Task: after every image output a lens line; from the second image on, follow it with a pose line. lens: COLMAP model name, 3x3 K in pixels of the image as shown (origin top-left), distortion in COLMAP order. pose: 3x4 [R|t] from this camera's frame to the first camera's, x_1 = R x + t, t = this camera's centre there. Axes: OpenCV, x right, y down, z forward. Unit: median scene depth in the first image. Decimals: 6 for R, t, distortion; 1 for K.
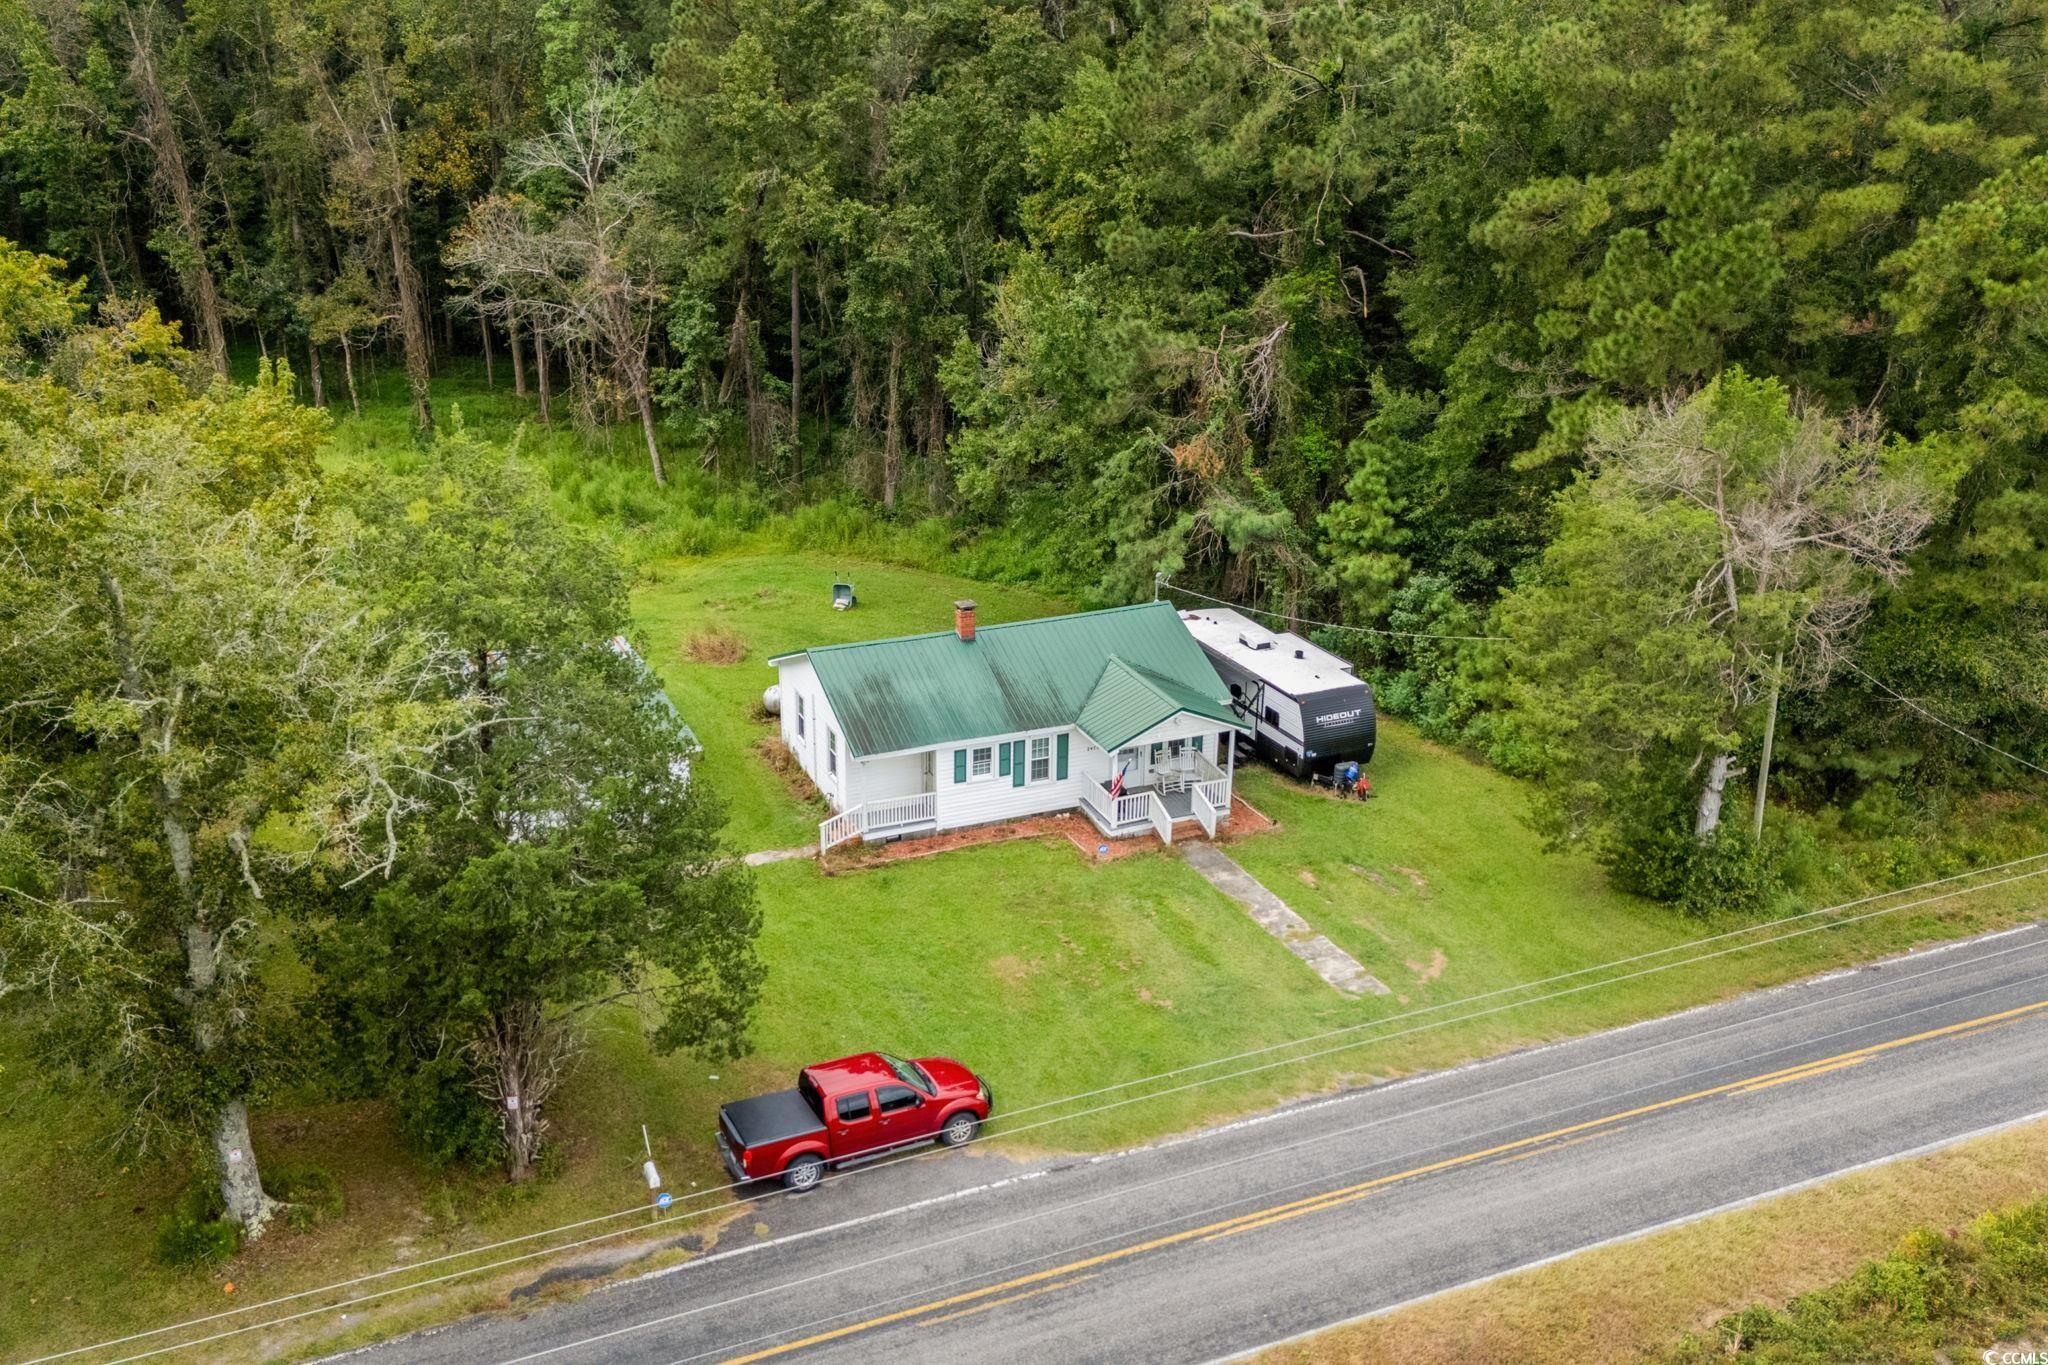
lens RADIAL K [[1828.7, 0, 1093.7], [0, 1828.7, 736.6], [0, 0, 1]] dist [0.041896, -0.014016]
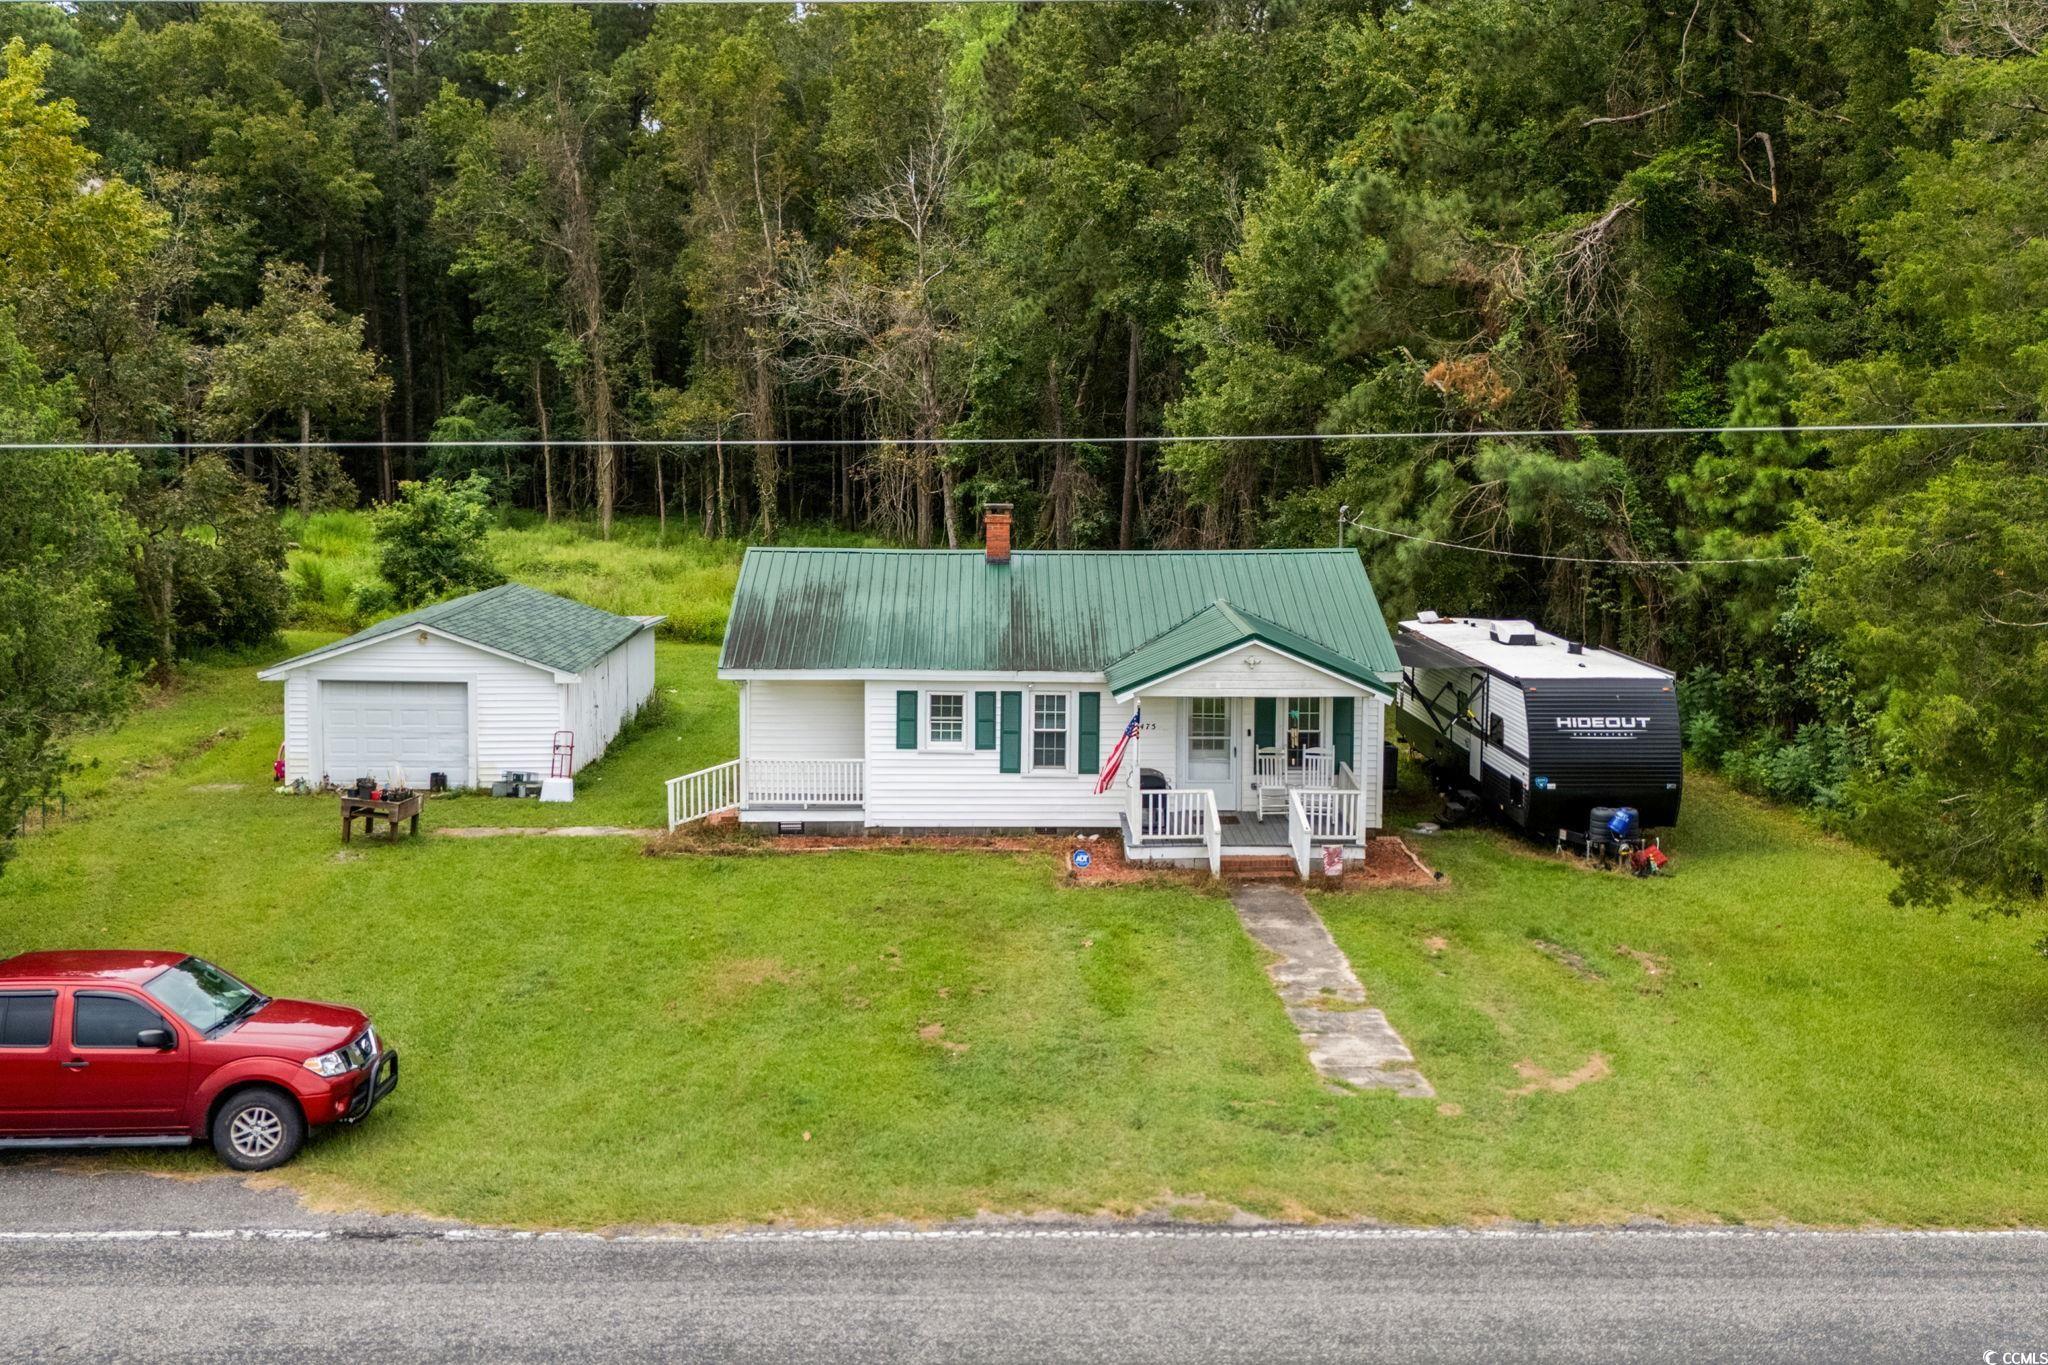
lens RADIAL K [[1919.8, 0, 1032.2], [0, 1919.8, 529.3], [0, 0, 1]] dist [0.047898, -0.002880]
pose [[0.920890, 0.022481, -0.389174, 0.201281], [-0.143301, 0.947957, -0.284328, 0.124702], [0.362529, 0.317604, 0.876185, 0.407551]]
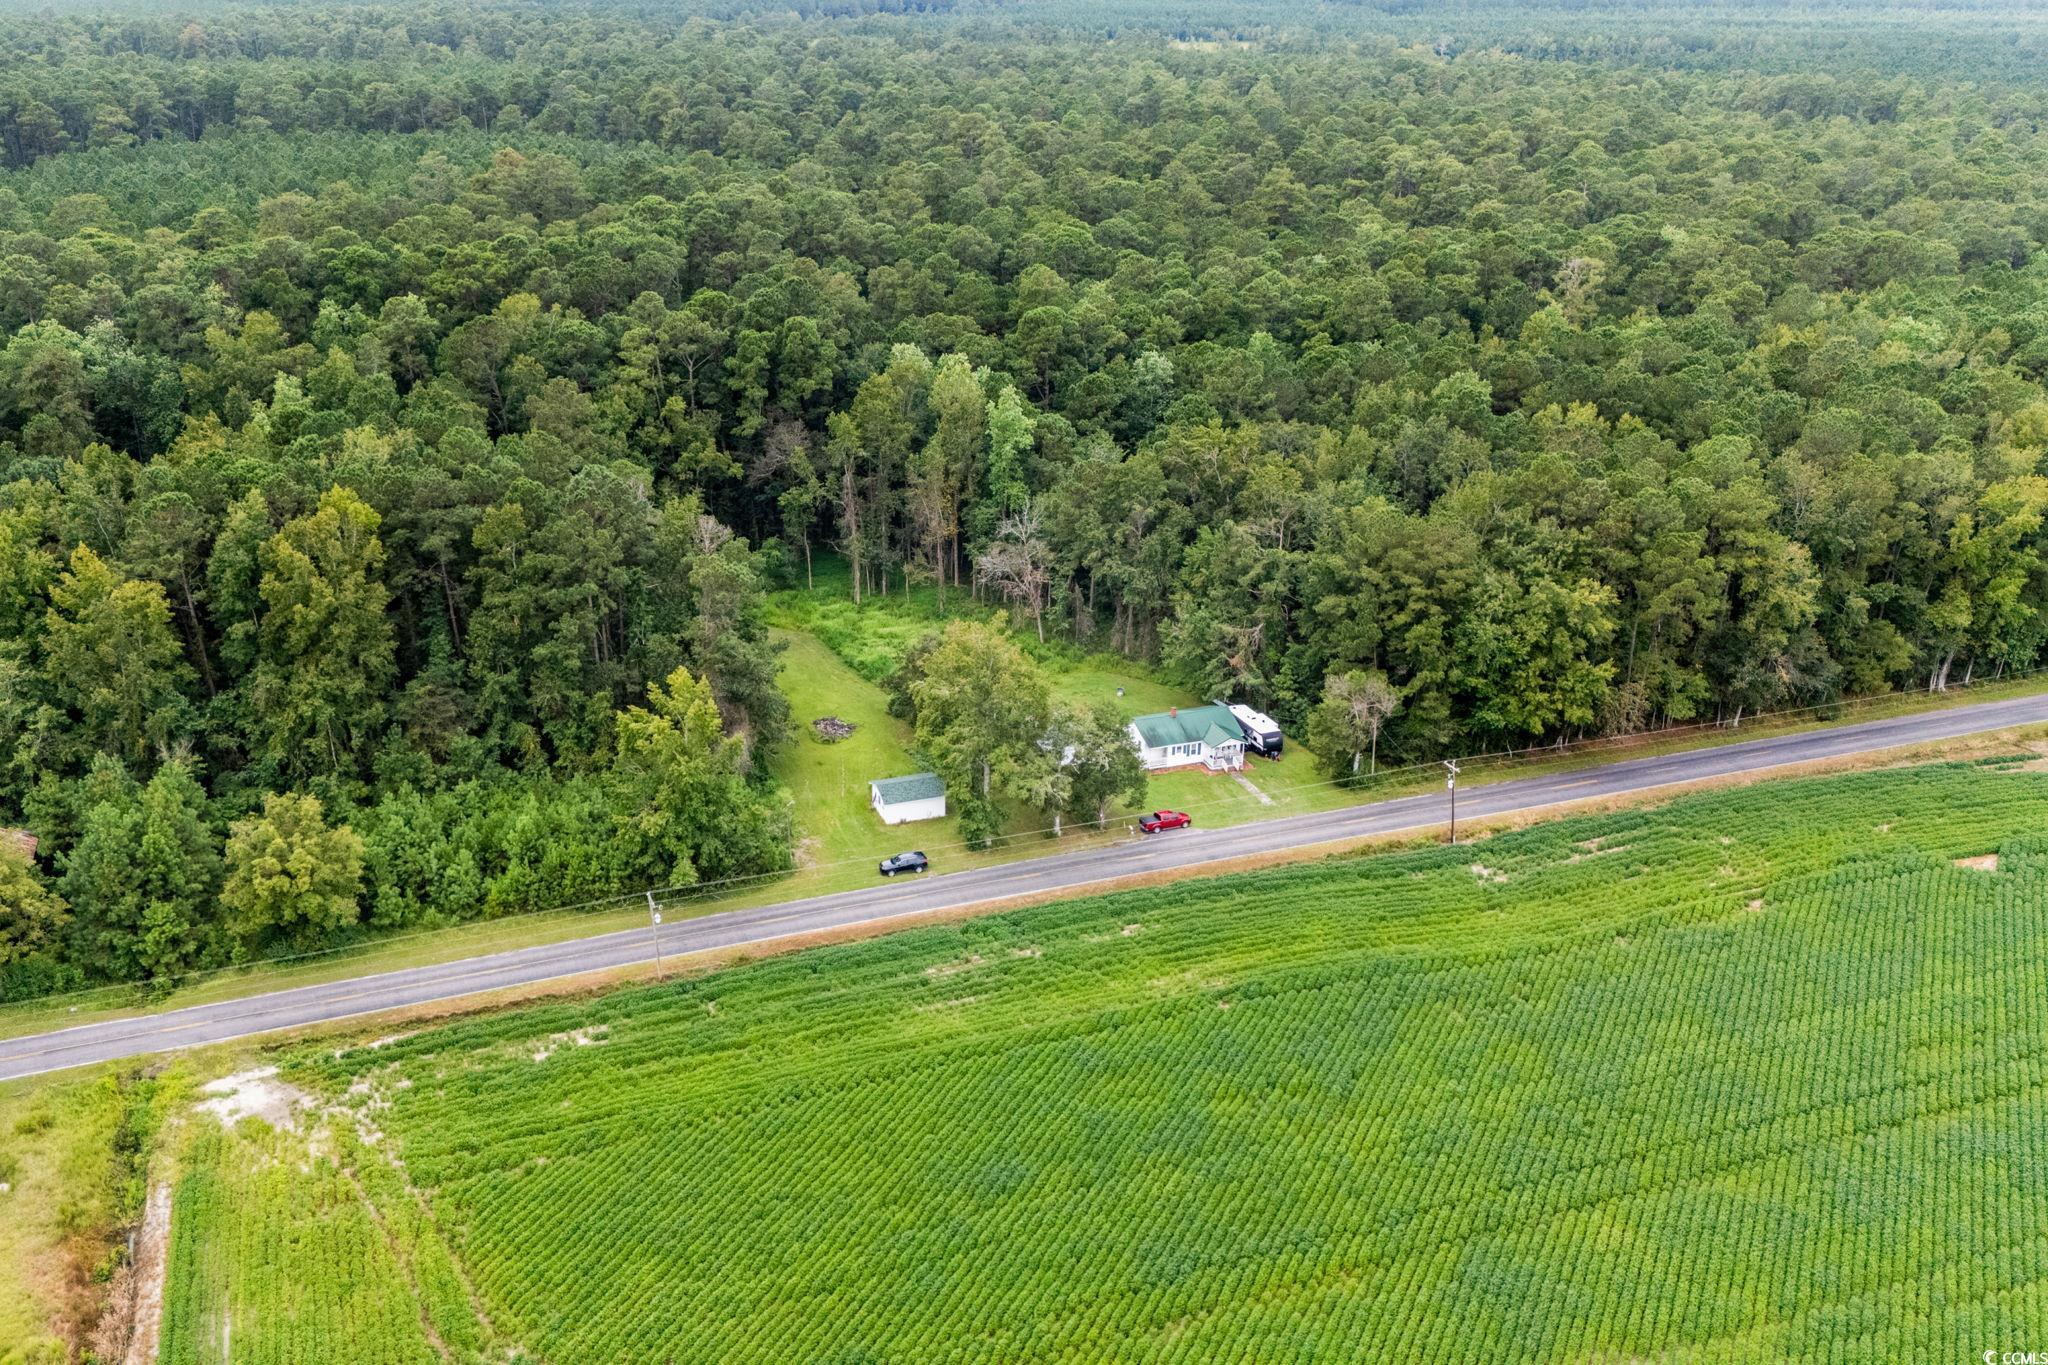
lens RADIAL K [[1884.3, 0, 999.4], [0, 1884.3, 731.2], [0, 0, 1]] dist [0.049694, -0.005108]
pose [[0.997252, 0.021997, -0.070744, -0.152735], [-0.020287, 0.999487, 0.024802, -0.113284], [0.071253, -0.023299, 0.997186, -2.921933]]
